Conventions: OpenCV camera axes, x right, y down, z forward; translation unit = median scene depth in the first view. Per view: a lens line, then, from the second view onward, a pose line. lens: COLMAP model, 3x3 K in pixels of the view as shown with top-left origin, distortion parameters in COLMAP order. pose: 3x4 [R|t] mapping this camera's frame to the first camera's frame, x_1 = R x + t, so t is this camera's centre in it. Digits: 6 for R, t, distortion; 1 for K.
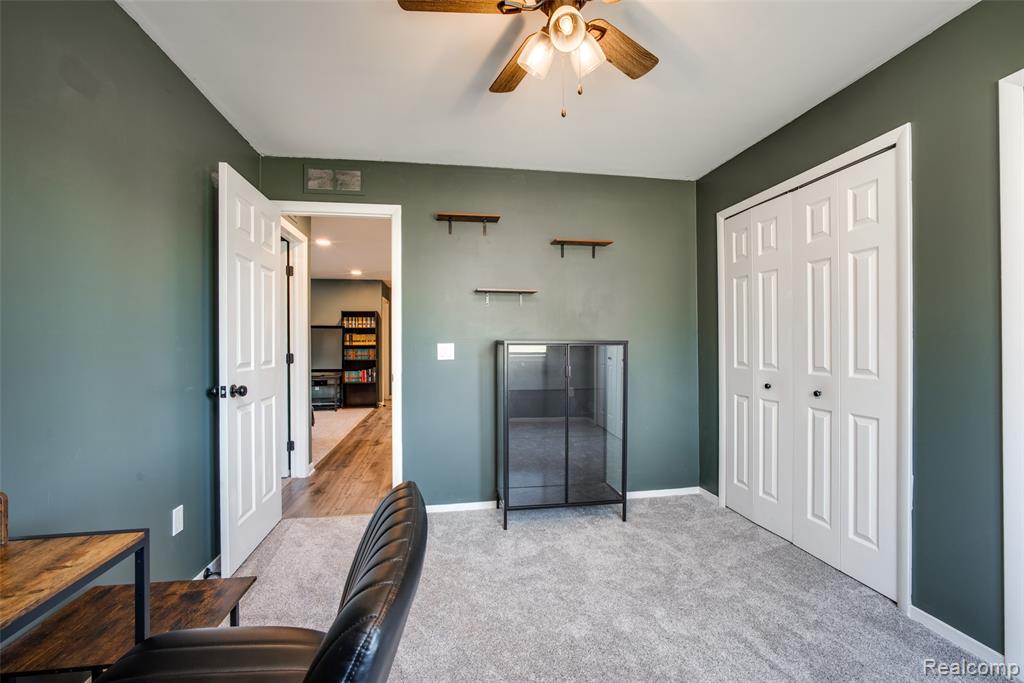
lens RADIAL K [[431.3, 0, 505.4], [0, 431.3, 346.6], [0, 0, 1]] dist [-0.025145, 0.006975]
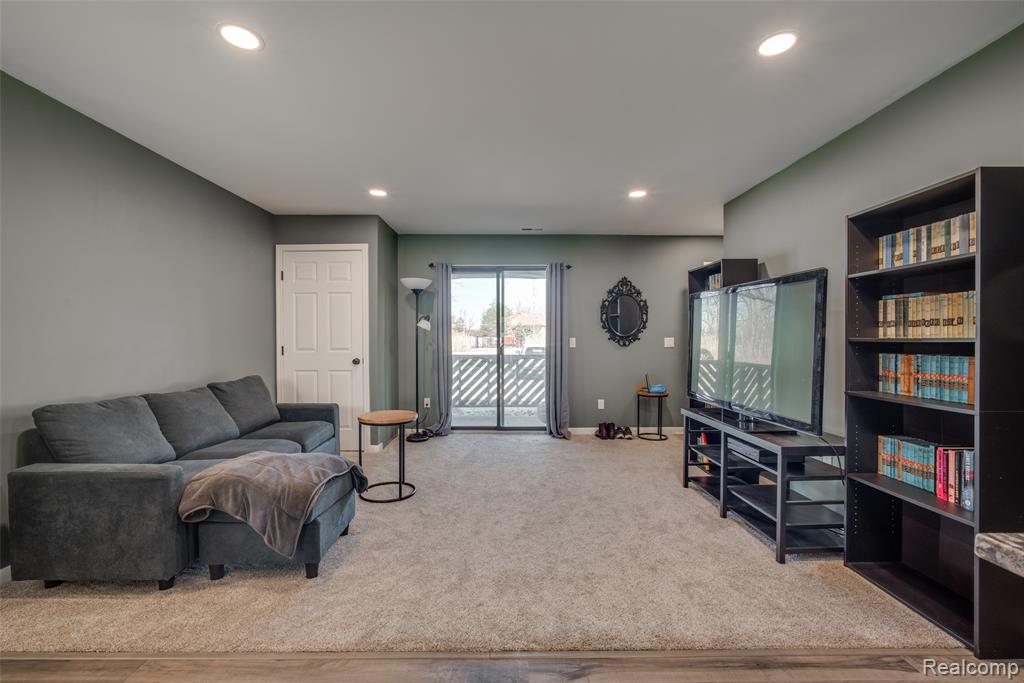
lens RADIAL K [[431.3, 0, 513.4], [0, 431.3, 345.1], [0, 0, 1]] dist [-0.025145, 0.006975]
pose [[-0.120987, 0.018943, -0.992473, -0.079893], [-0.003448, 0.999804, 0.019504, -0.003890], [0.992648, 0.005782, -0.120898, 0.801323]]
